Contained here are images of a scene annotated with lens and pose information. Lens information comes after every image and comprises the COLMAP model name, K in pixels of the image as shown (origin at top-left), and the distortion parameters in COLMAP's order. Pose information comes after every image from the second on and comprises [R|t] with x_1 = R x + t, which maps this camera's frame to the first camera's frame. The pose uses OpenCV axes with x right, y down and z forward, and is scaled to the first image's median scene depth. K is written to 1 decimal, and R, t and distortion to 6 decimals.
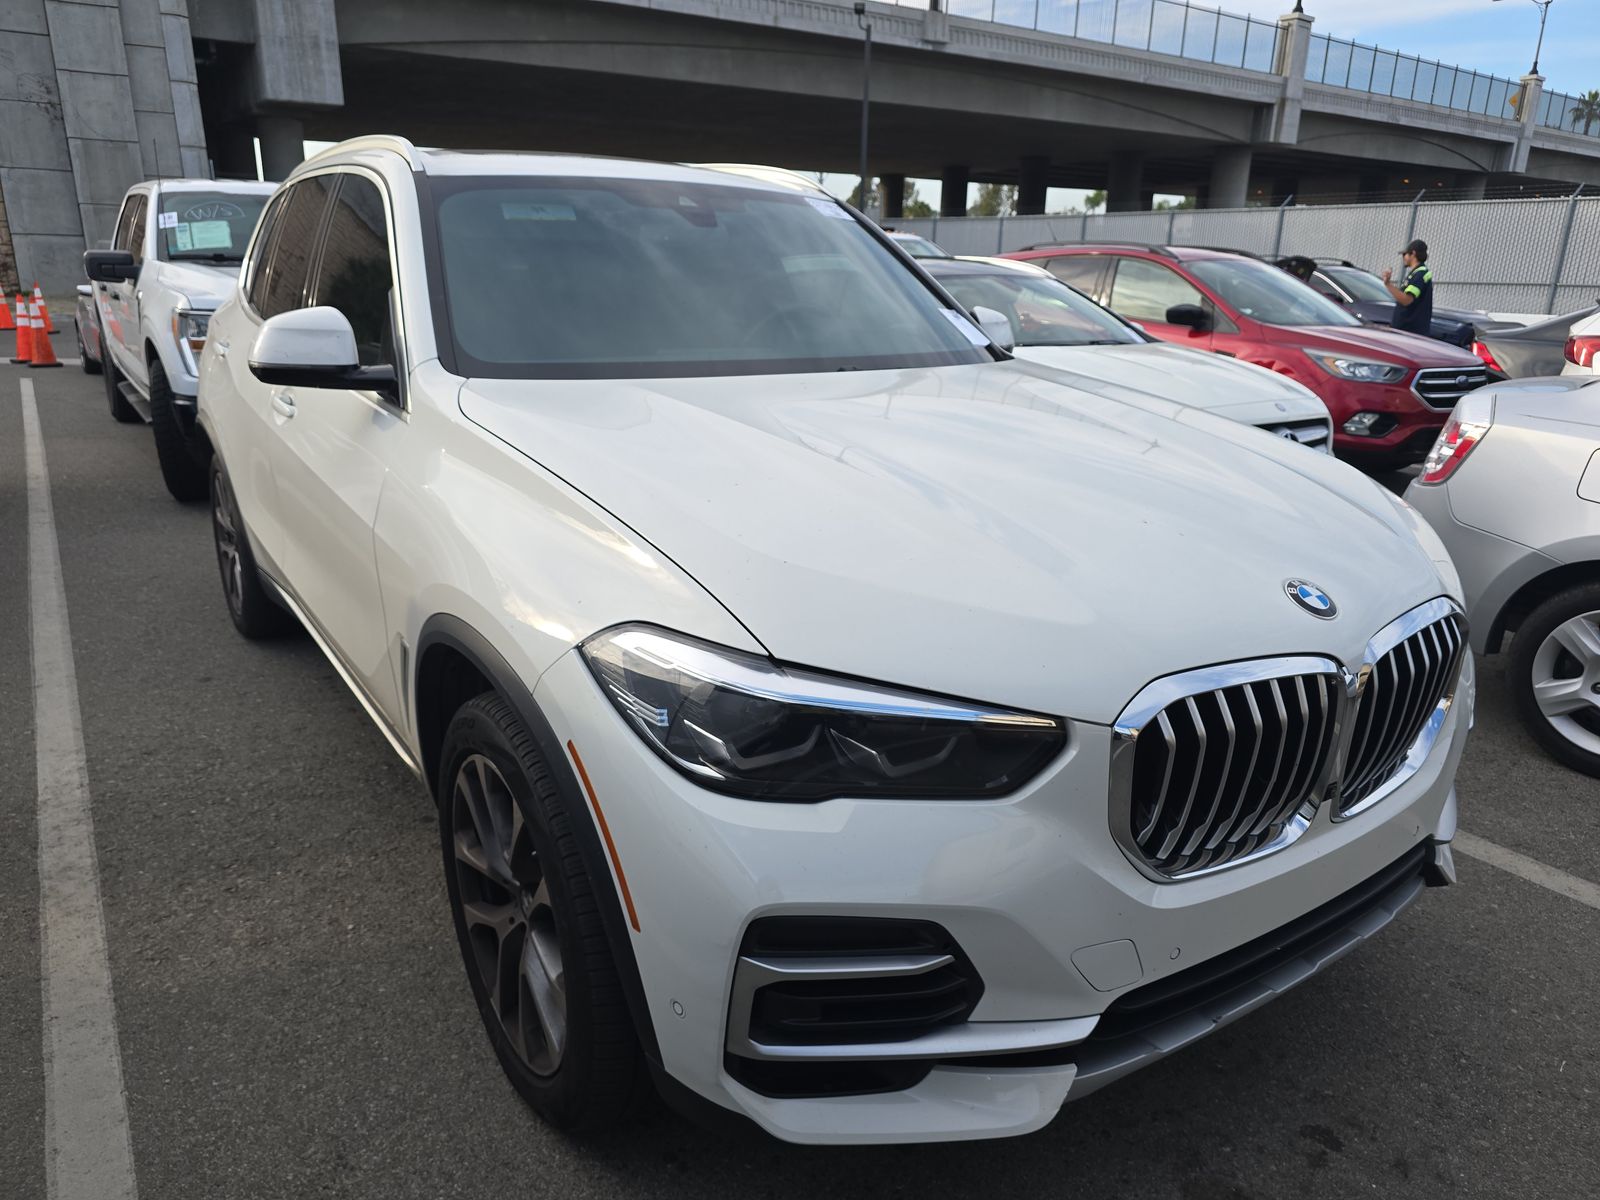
lens RADIAL K [[1100.1, 0, 799.8], [0, 1100.1, 603.1], [0, 0, 1]] dist [0.032476, -0.023711]
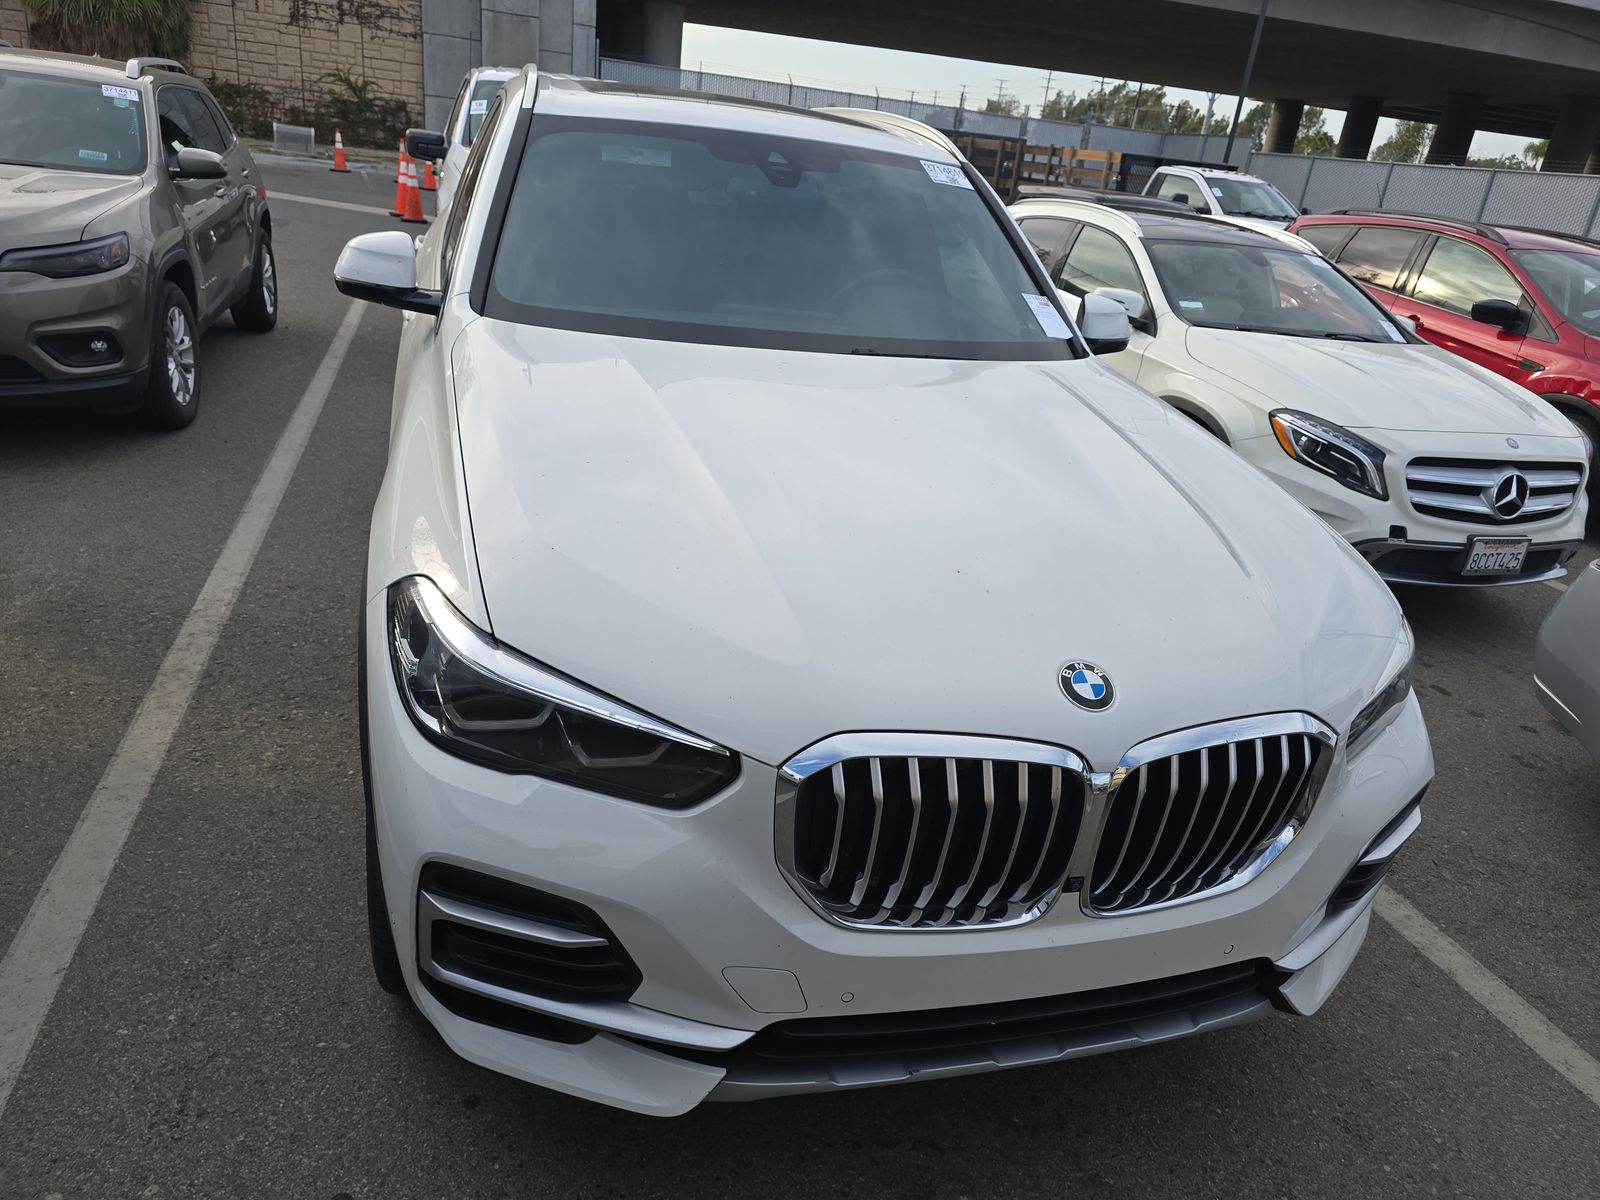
lens RADIAL K [[1100.1, 0, 790.3], [0, 1100.1, 599.4], [0, 0, 1]] dist [0.032476, -0.023711]
pose [[0.946627, 0.197582, -0.254673, 0.251328], [-0.178798, 0.979274, 0.095149, -0.067918], [0.268194, -0.044536, 0.962335, 0.013064]]
